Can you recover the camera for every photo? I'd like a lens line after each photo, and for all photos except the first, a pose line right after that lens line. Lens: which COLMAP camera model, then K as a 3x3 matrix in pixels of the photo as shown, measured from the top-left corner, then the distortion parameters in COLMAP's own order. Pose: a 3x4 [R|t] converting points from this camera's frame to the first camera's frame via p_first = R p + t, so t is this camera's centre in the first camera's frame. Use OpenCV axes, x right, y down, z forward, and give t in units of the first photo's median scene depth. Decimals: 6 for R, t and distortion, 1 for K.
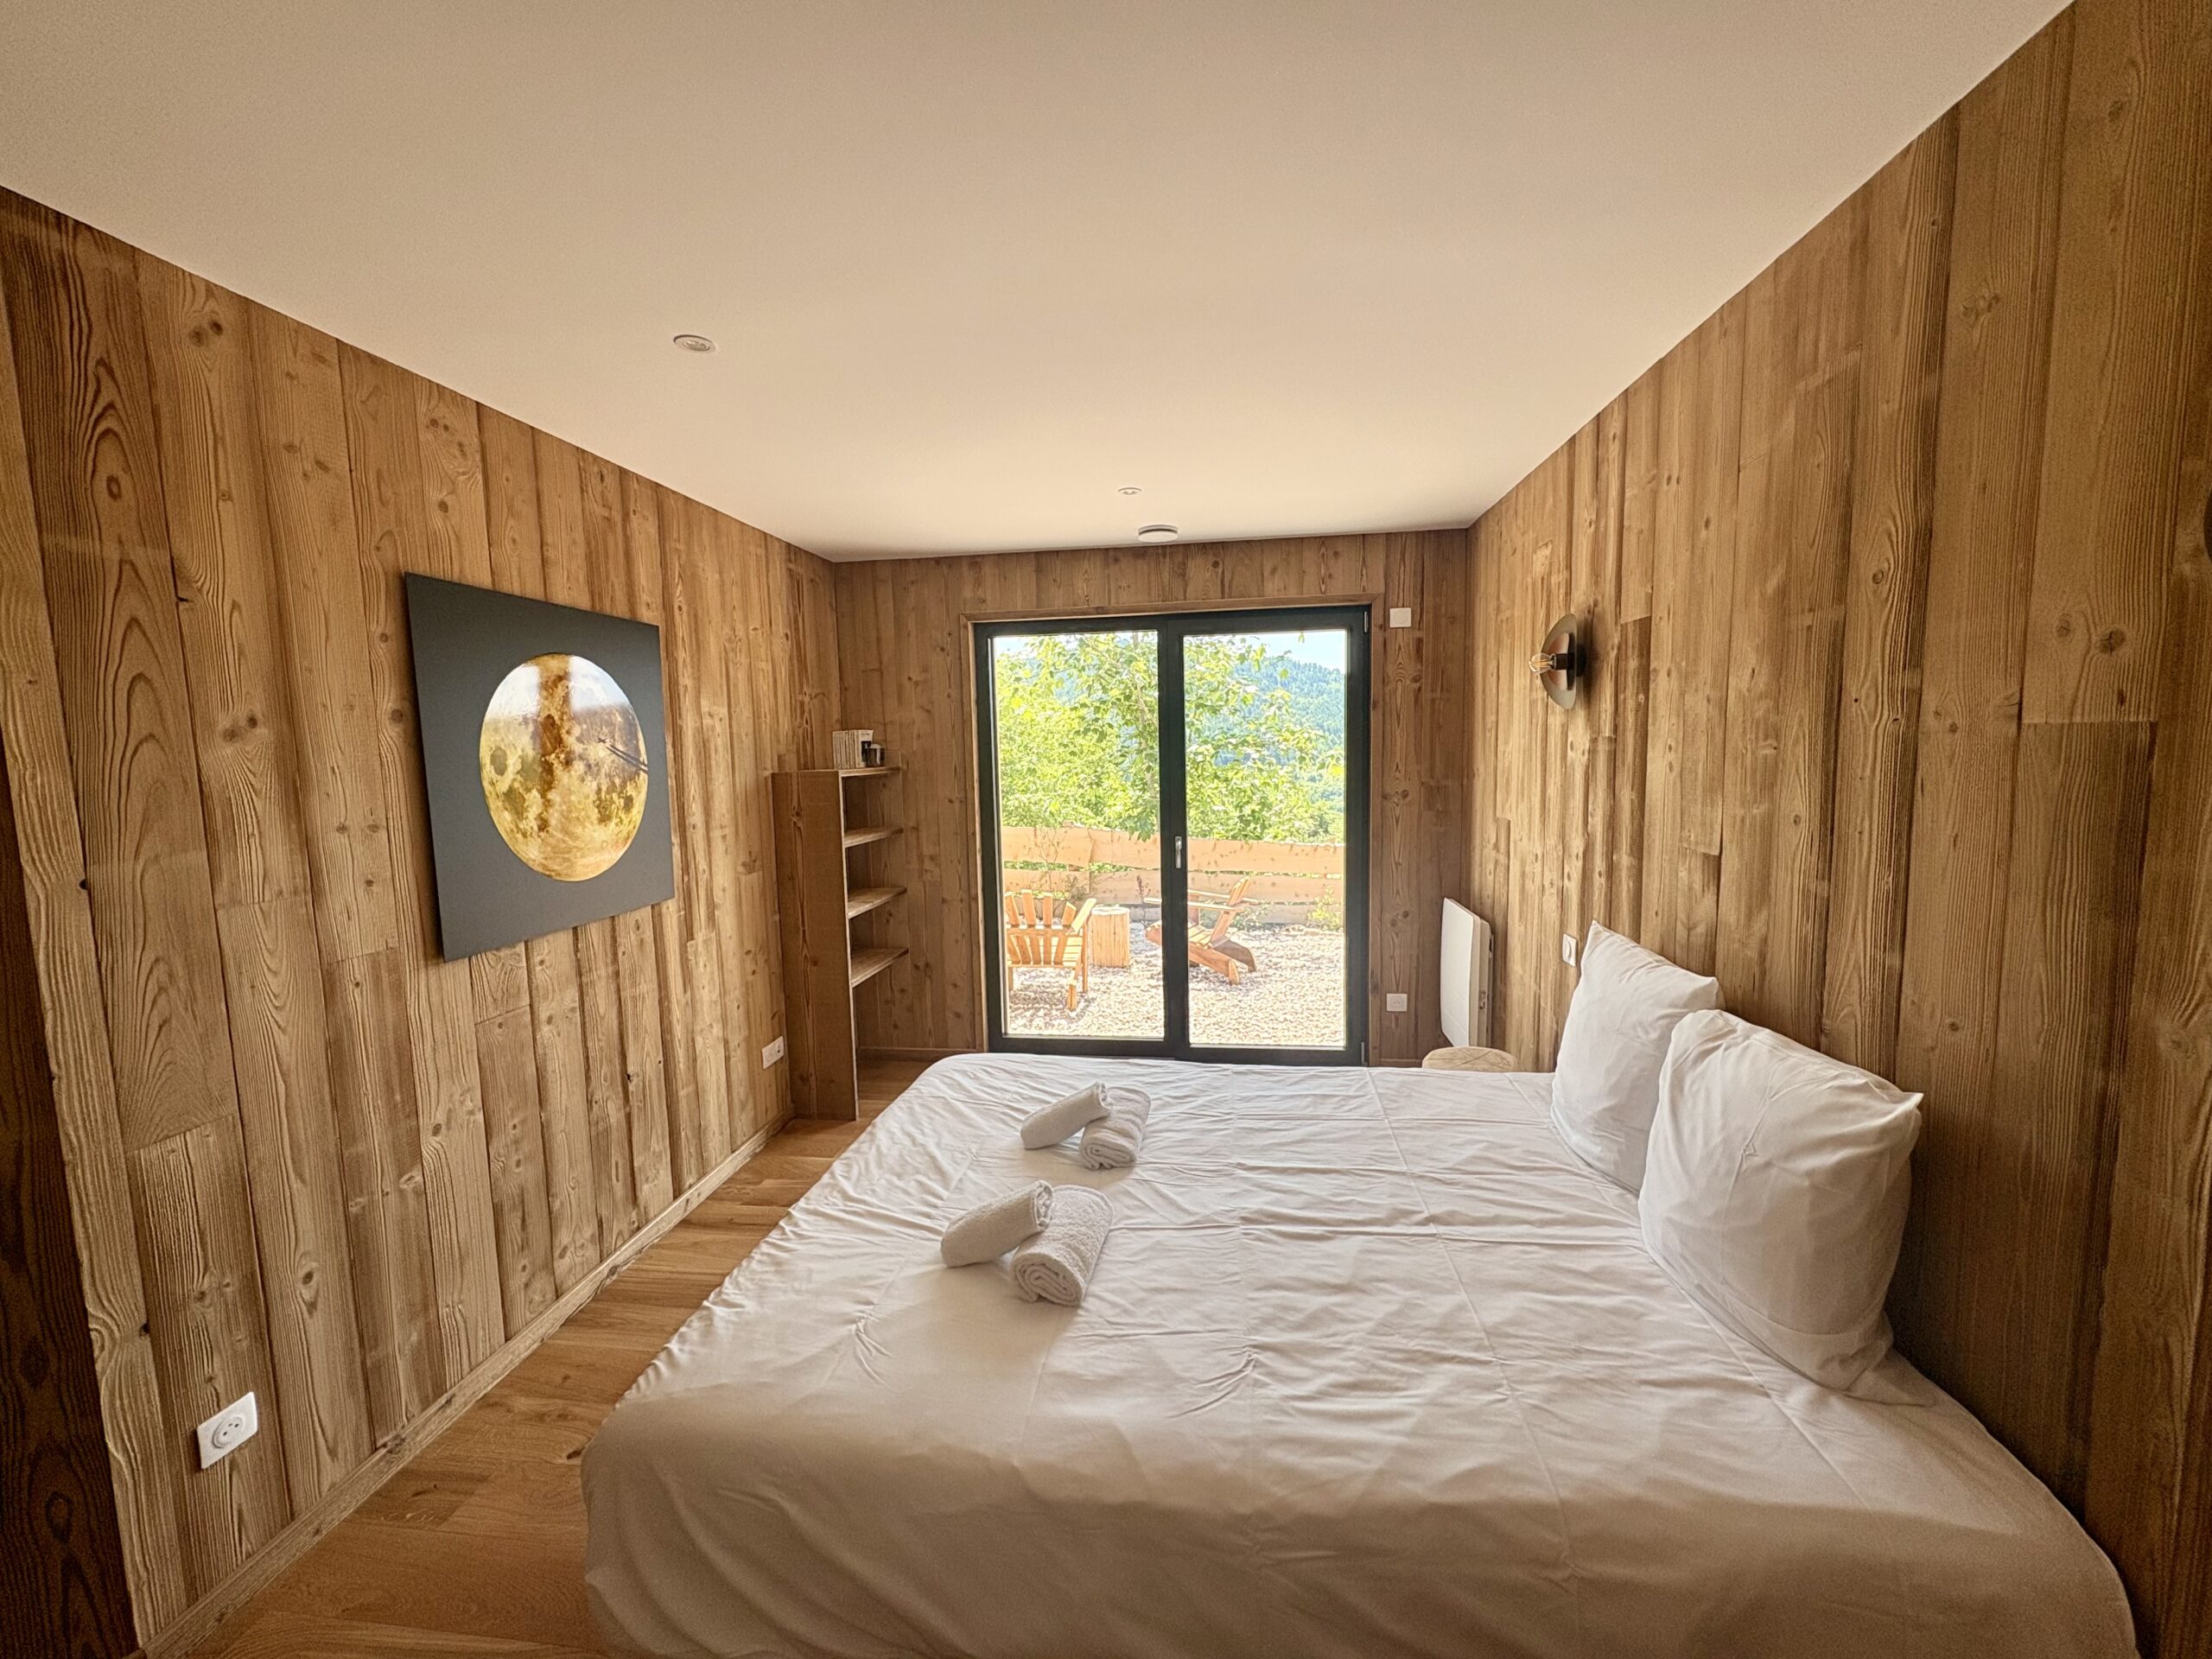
lens RADIAL K [[879.5, 0, 1104.8], [0, 879.5, 827.2], [0, 0, 1]] dist [0.000722, -0.000137]
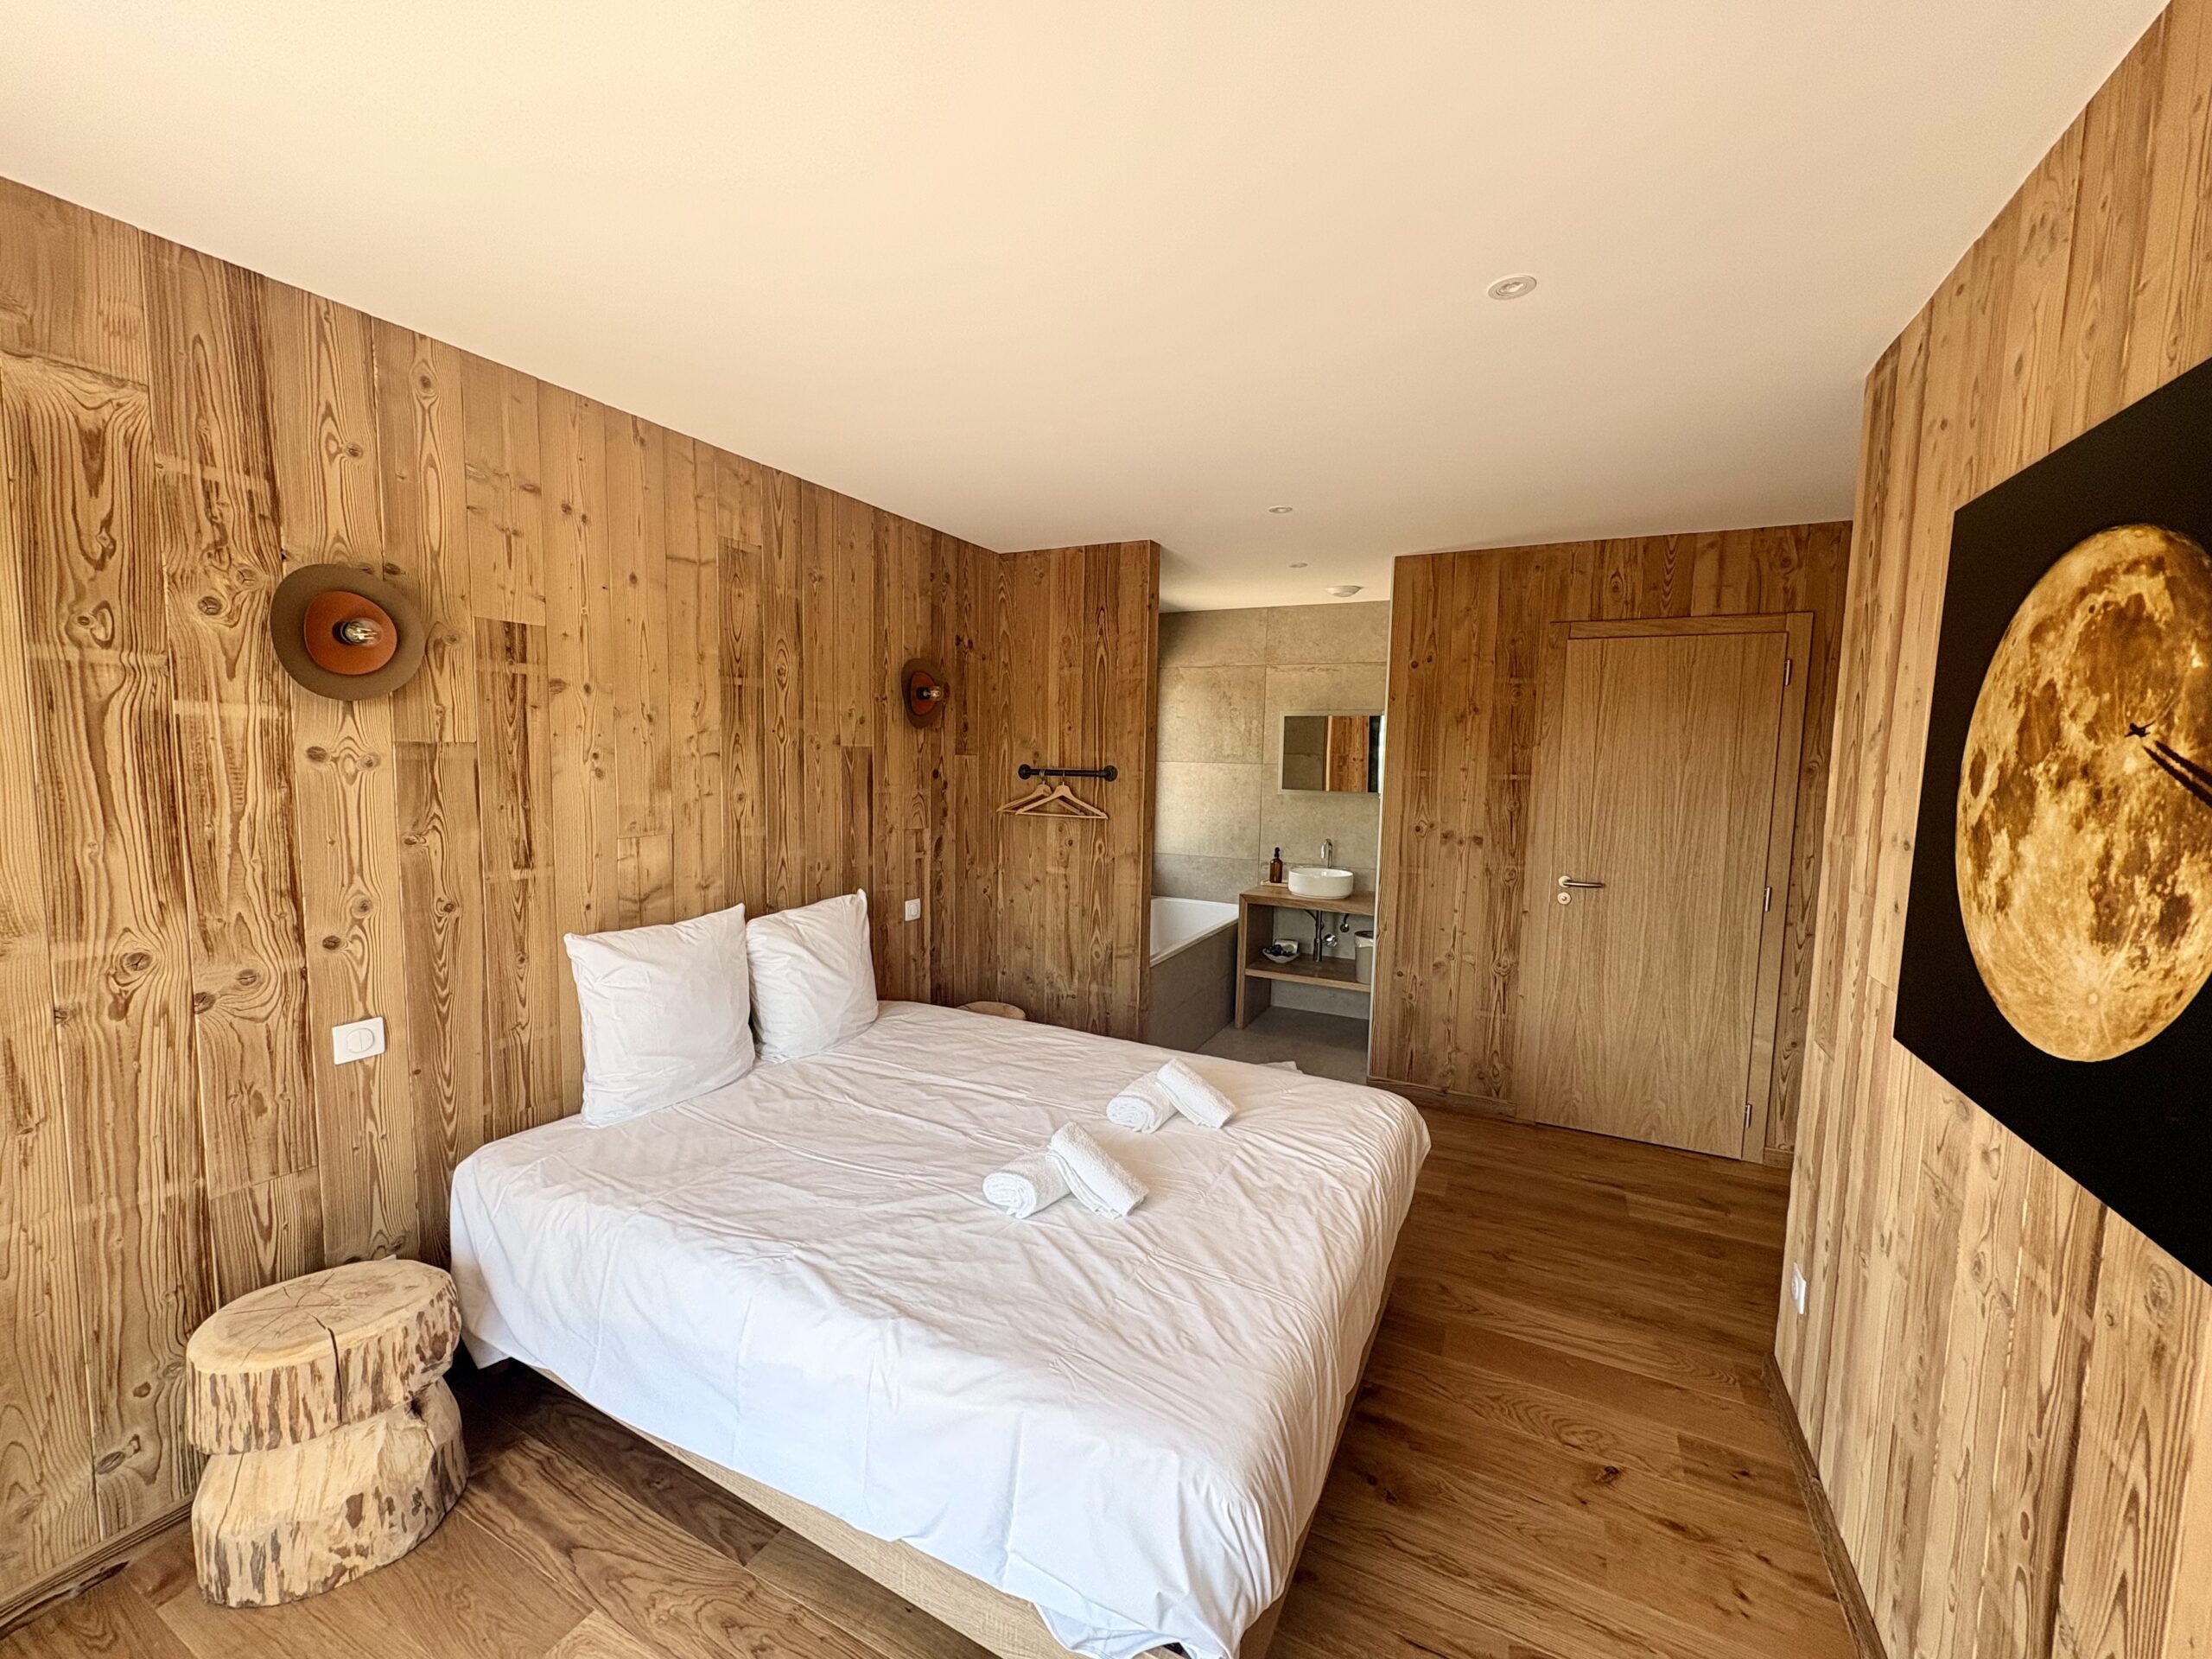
lens RADIAL K [[879.5, 0, 1110.2], [0, 879.5, 827.0], [0, 0, 1]] dist [0.000722, -0.000137]
pose [[-0.946406, -0.023268, 0.322140, -0.278685], [0.032602, 0.985425, 0.166955, -0.133035], [-0.321330, 0.168510, -0.931854, 1.478172]]
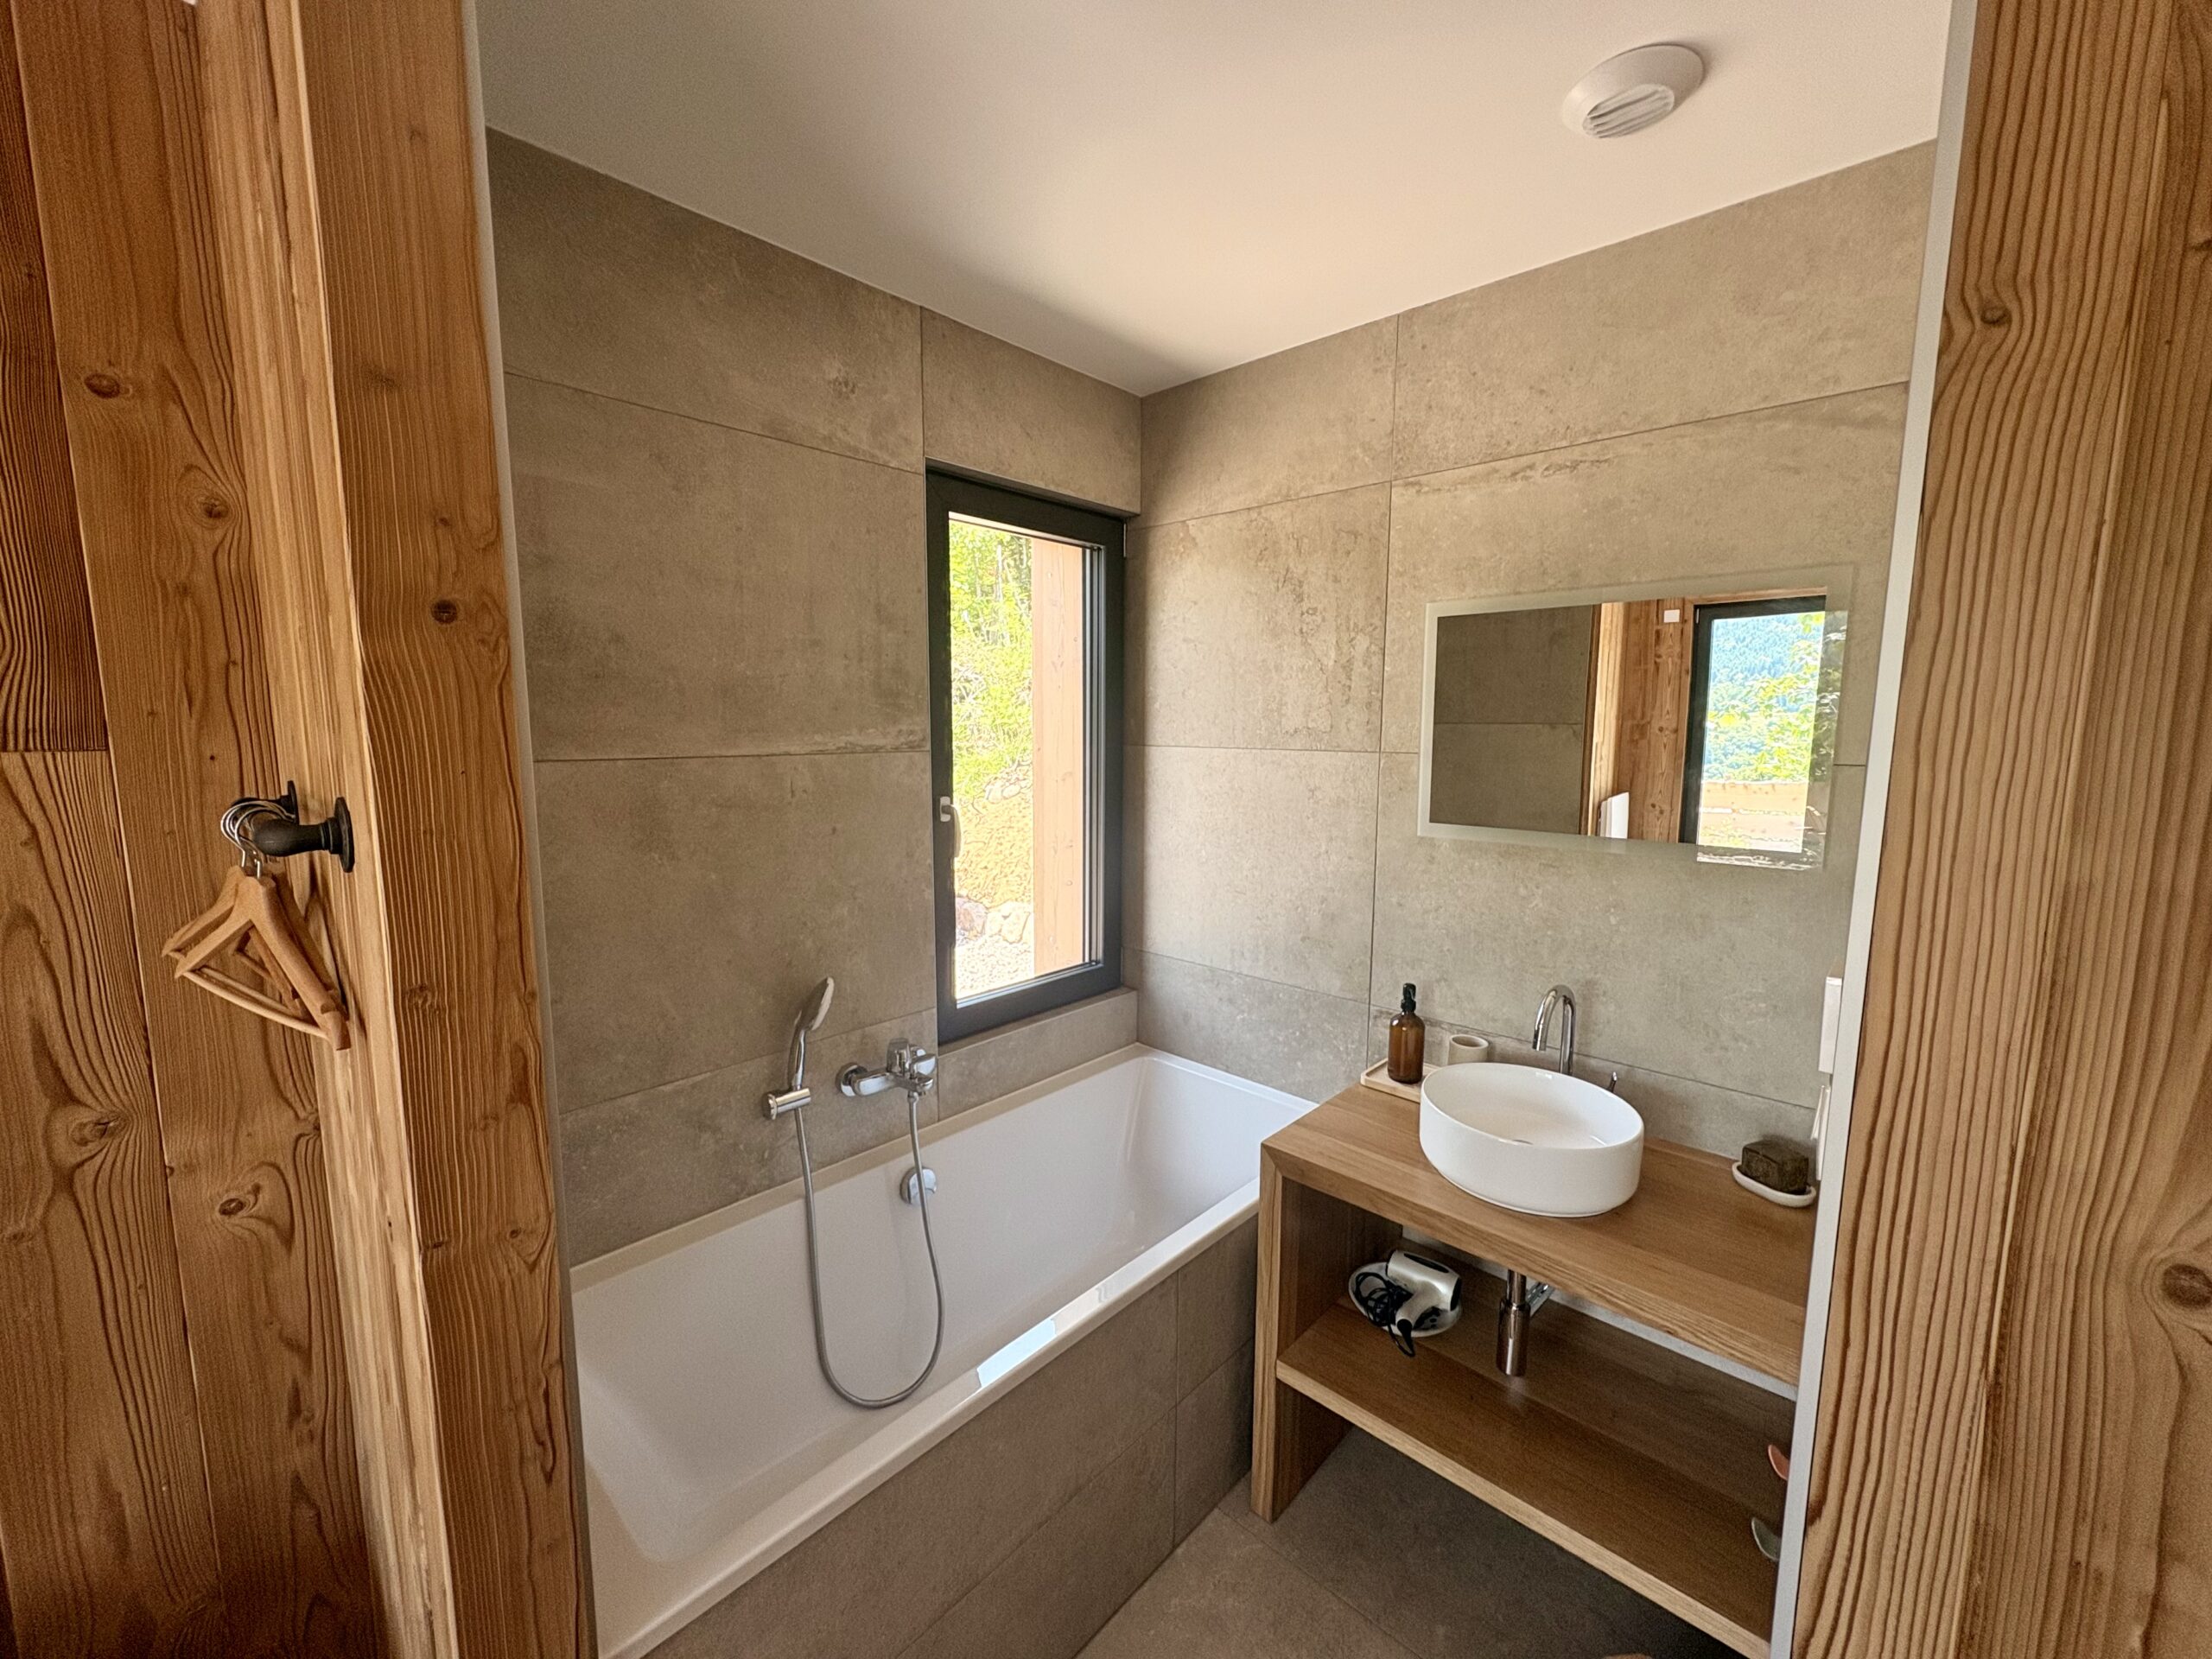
lens RADIAL K [[879.5, 0, 1106.4], [0, 879.5, 829.6], [0, 0, 1]] dist [0.000722, -0.000137]
pose [[-0.814473, -0.049679, 0.578071, -0.203089], [0.071255, 0.980221, 0.184634, -0.016845], [-0.575810, 0.191570, -0.794823, 0.191037]]
